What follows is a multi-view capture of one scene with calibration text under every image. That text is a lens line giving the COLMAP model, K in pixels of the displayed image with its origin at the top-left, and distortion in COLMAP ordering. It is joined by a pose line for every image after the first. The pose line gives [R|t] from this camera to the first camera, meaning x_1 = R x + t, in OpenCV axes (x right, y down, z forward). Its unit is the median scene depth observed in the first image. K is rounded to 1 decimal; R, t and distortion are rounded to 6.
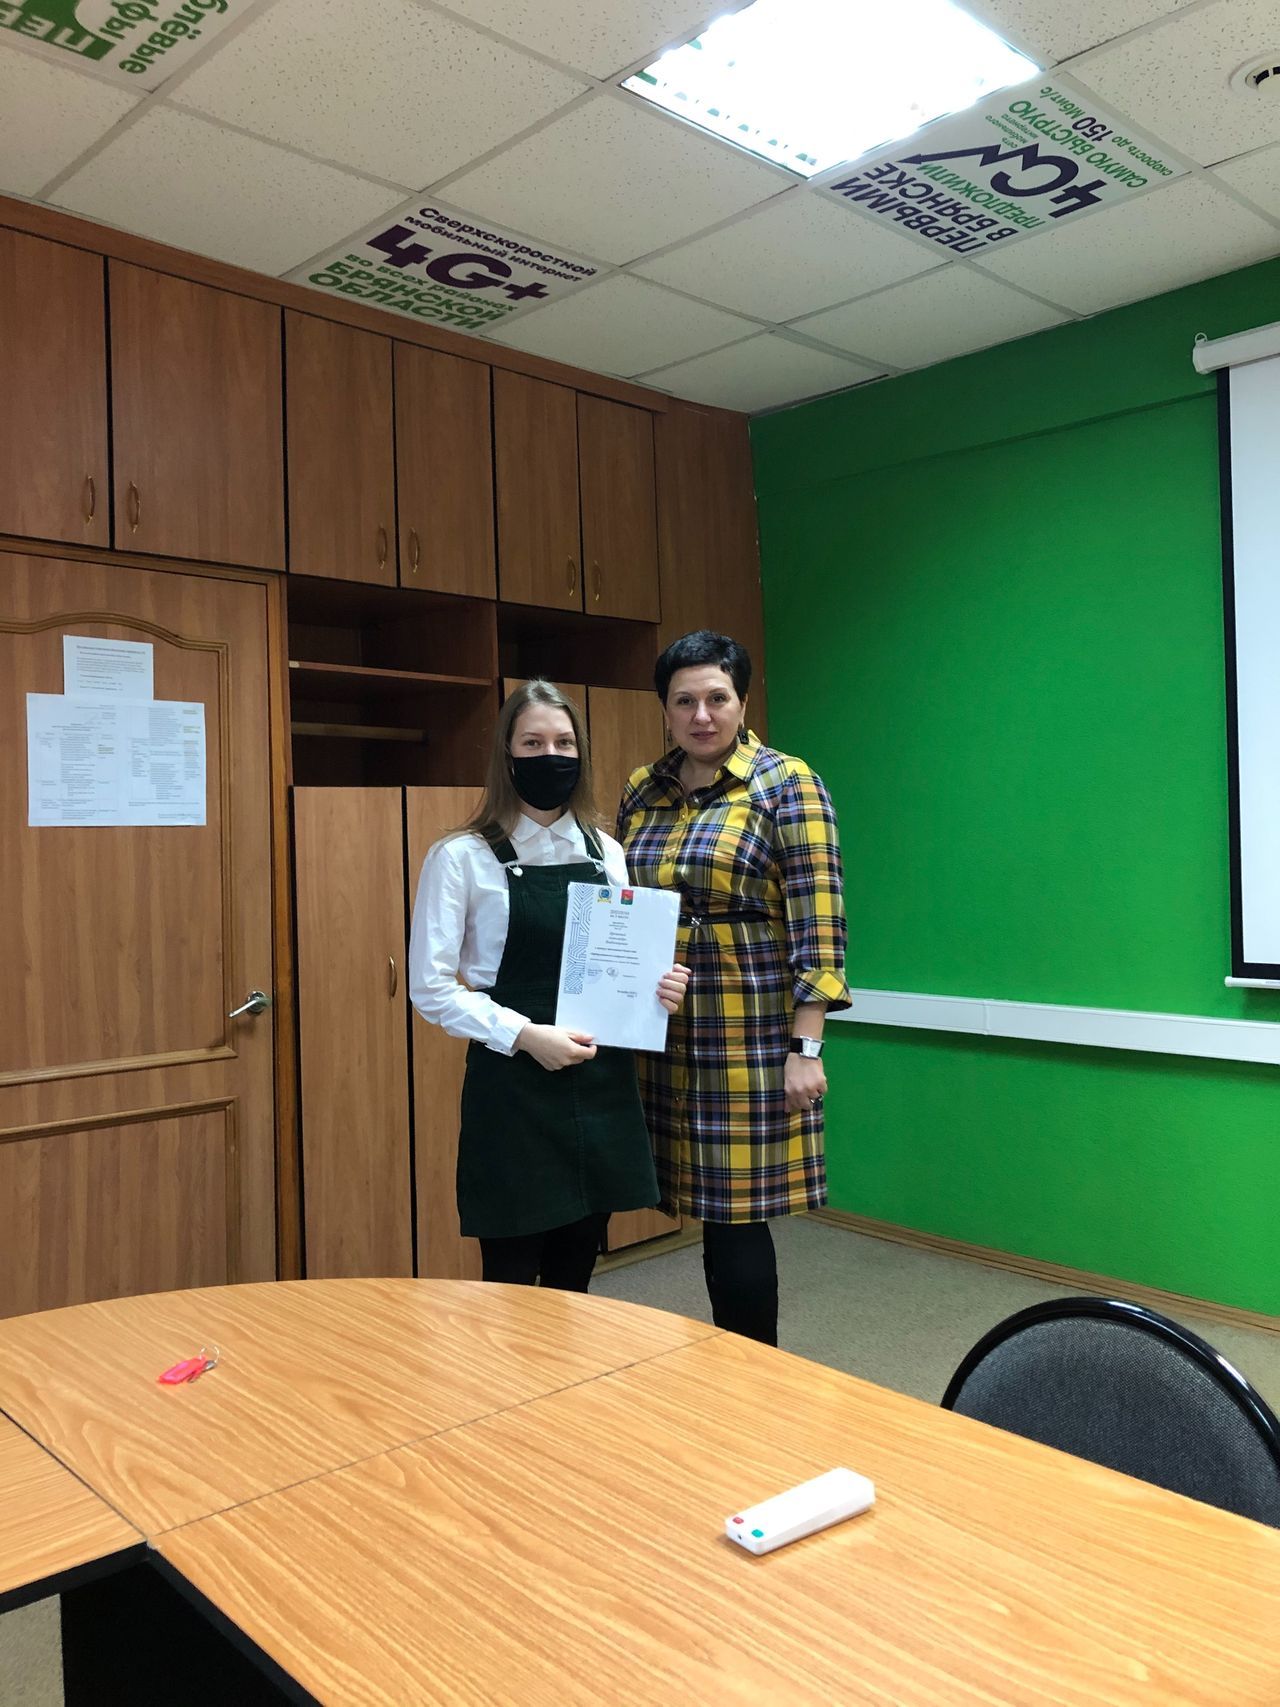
lens RADIAL K [[1395.3, 0, 645.6], [0, 1395.3, 839.3], [0, 0, 1]] dist [0.019561, 0.002380]
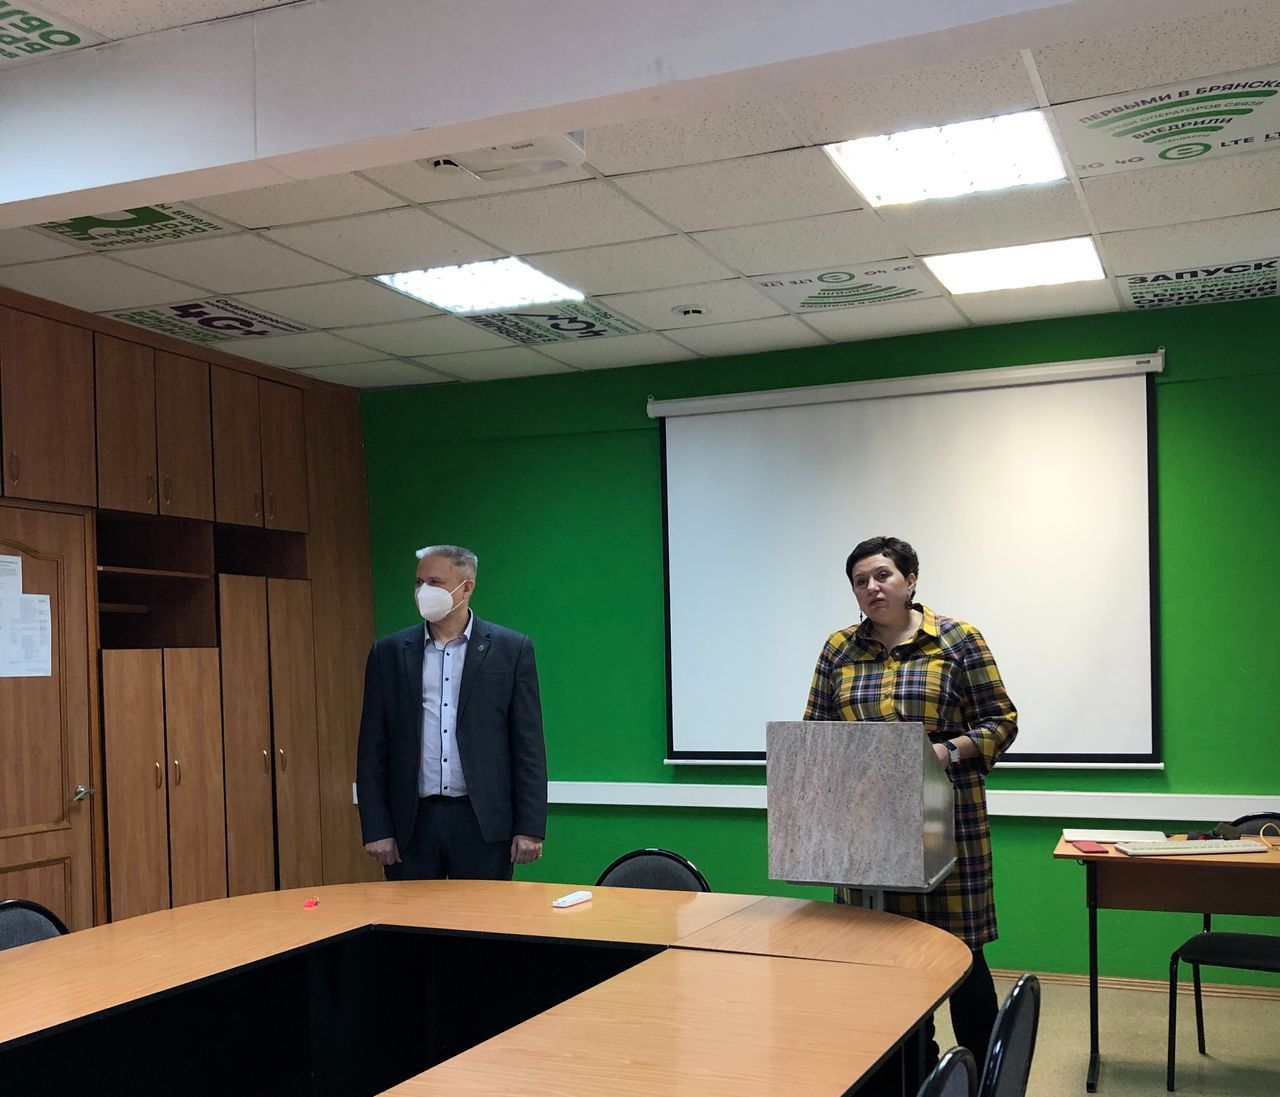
lens RADIAL K [[1433.3, 0, 664.9], [0, 1433.3, 683.5], [0, 0, 1]] dist [0.034172, 0.000000]
pose [[0.912523, -0.003506, 0.409009, -0.362997], [-0.001619, 0.999924, 0.012185, -0.022740], [-0.409021, -0.011781, 0.912449, -0.730784]]
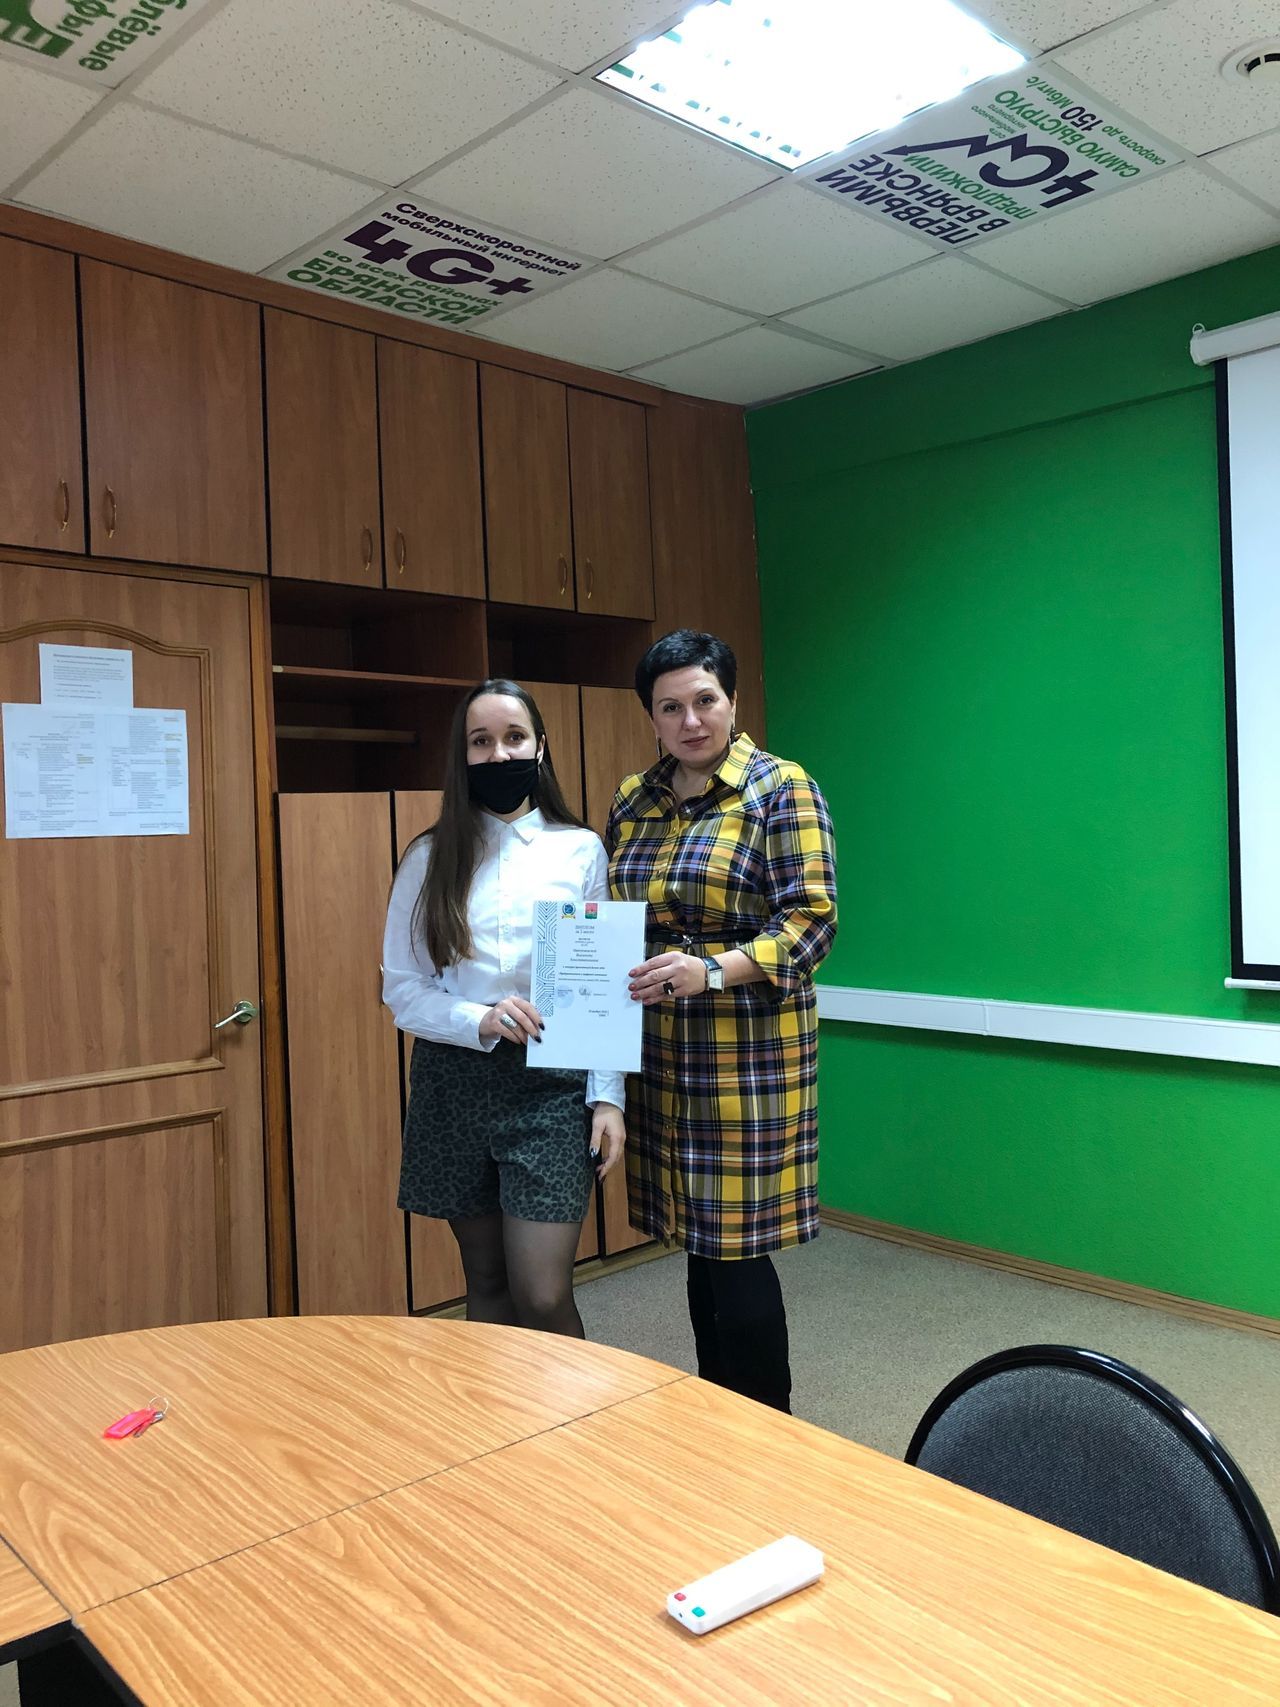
lens RADIAL K [[1395.3, 0, 662.3], [0, 1395.3, 845.3], [0, 0, 1]] dist [0.019561, 0.002380]
pose [[0.999968, -0.007990, 0.000686, 0.019271], [0.007978, 0.999840, 0.016017, -0.016051], [-0.000814, -0.016011, 0.999871, 0.013733]]
